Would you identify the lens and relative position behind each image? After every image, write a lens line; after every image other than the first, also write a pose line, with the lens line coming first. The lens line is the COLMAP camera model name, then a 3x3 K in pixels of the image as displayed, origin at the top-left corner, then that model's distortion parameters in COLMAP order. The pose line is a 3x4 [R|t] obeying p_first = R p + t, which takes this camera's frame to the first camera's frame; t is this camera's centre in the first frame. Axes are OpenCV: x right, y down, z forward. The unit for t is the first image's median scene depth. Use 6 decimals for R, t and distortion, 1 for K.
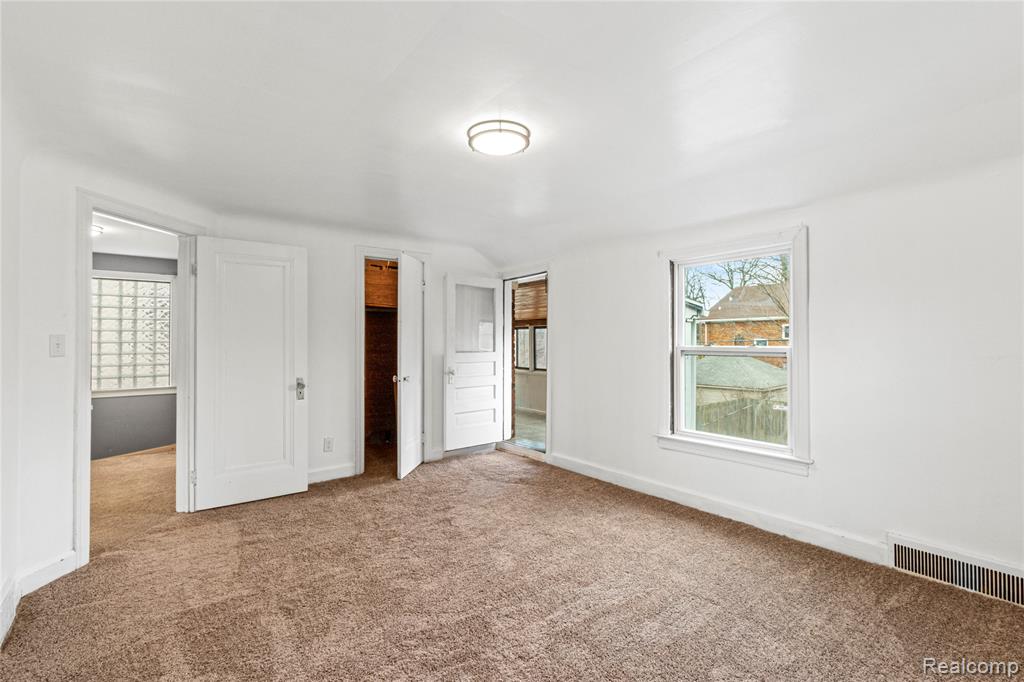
lens RADIAL K [[479.3, 0, 512.3], [0, 479.3, 345.7], [0, 0, 1]] dist [-0.000635, 0.000051]
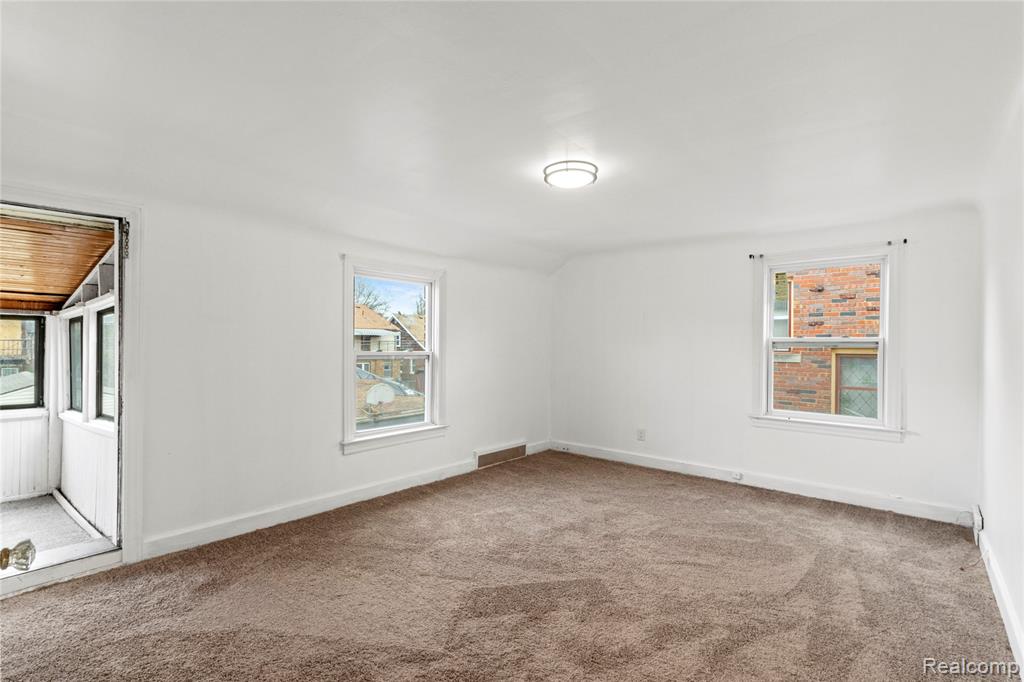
lens RADIAL K [[479.3, 0, 512.3], [0, 479.3, 345.7], [0, 0, 1]] dist [-0.000635, 0.000051]
pose [[-0.235330, -0.001076, 0.971915, -0.860646], [-0.008285, 0.999965, -0.000899, -0.012388], [-0.971880, -0.008264, -0.235331, 1.080388]]
